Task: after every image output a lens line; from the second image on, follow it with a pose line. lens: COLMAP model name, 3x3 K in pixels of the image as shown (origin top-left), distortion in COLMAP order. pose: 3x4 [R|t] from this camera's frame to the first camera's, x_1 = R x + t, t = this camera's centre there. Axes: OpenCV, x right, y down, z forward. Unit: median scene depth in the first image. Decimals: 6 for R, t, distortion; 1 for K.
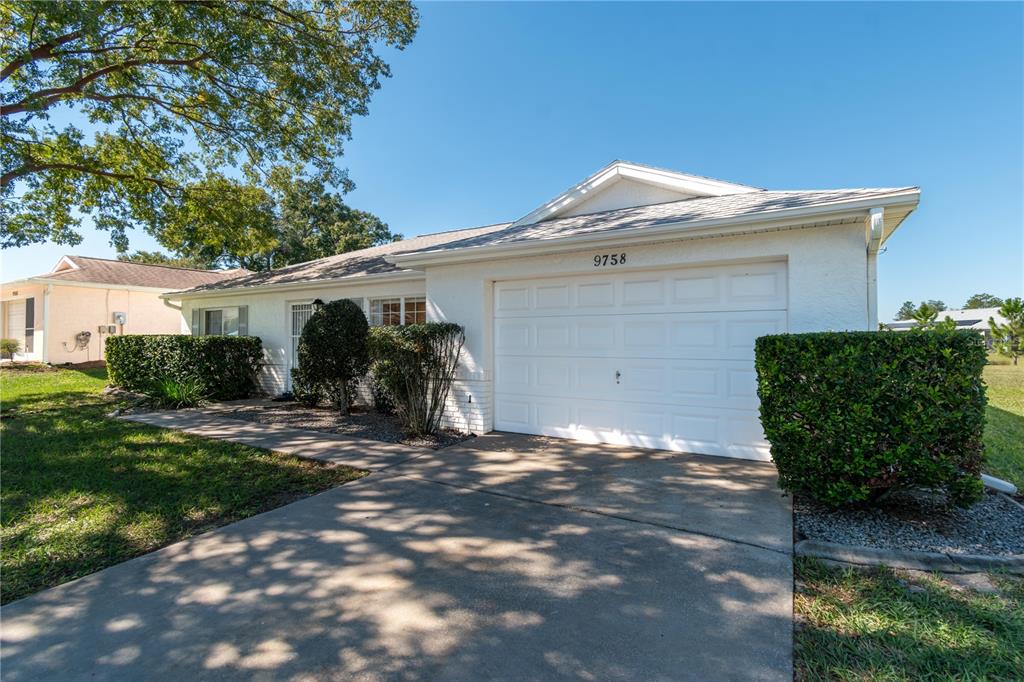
lens RADIAL K [[458.7, 0, 517.9], [0, 458.7, 340.4], [0, 0, 1]] dist [0.001457, 0.000059]
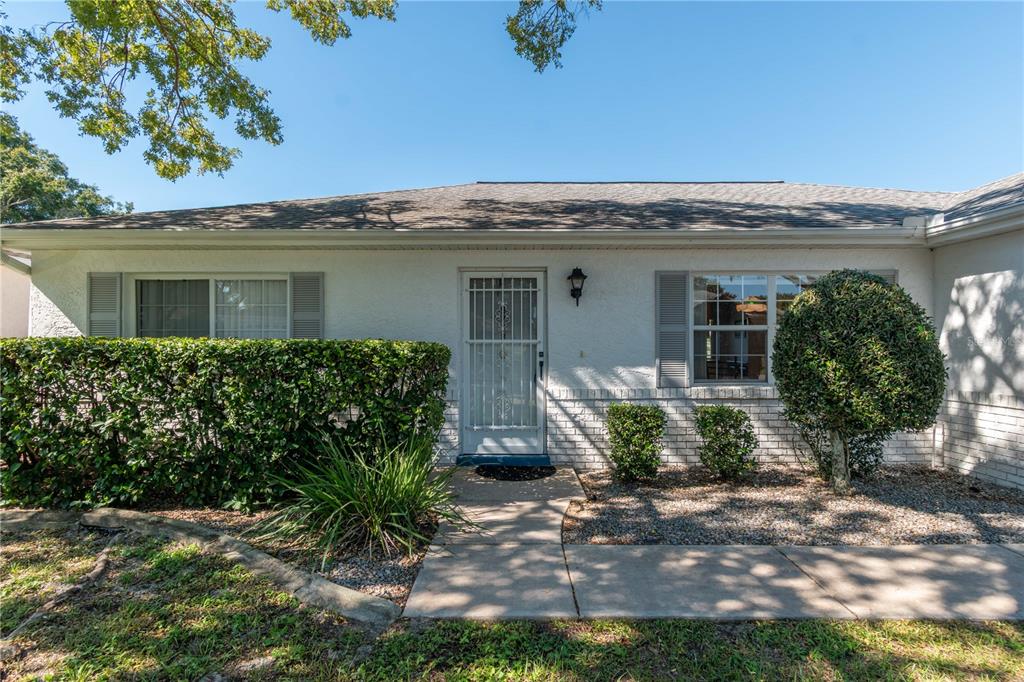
lens RADIAL K [[520.5, 0, 512.0], [0, 520.5, 341.0], [0, 0, 1]] dist [-0.001100, 0.000577]
pose [[0.877824, 0.001509, 0.478981, -1.249946], [0.000376, 0.999993, -0.003840, -0.012148], [-0.478984, 0.003551, 0.877817, 0.850916]]
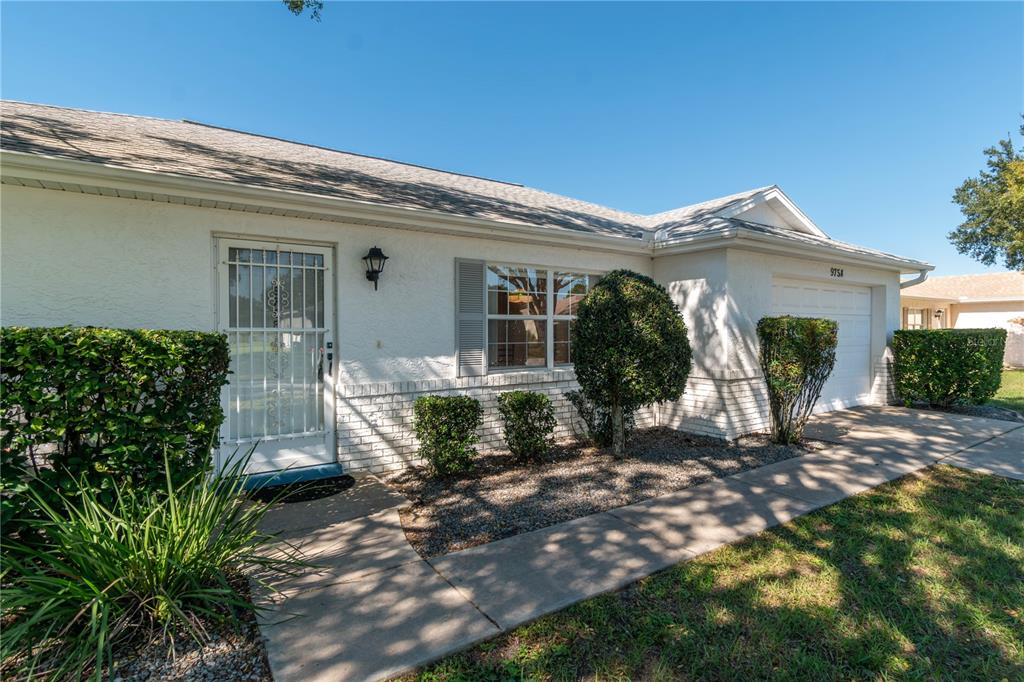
lens RADIAL K [[528.5, 0, 559.9], [0, 528.5, 328.2], [0, 0, 1]] dist [0.003620, 0.000730]
pose [[0.424703, 0.003907, 0.905324, -1.337175], [0.000036, 0.999991, -0.004332, -0.014265], [-0.905333, 0.001873, 0.424699, 0.991257]]
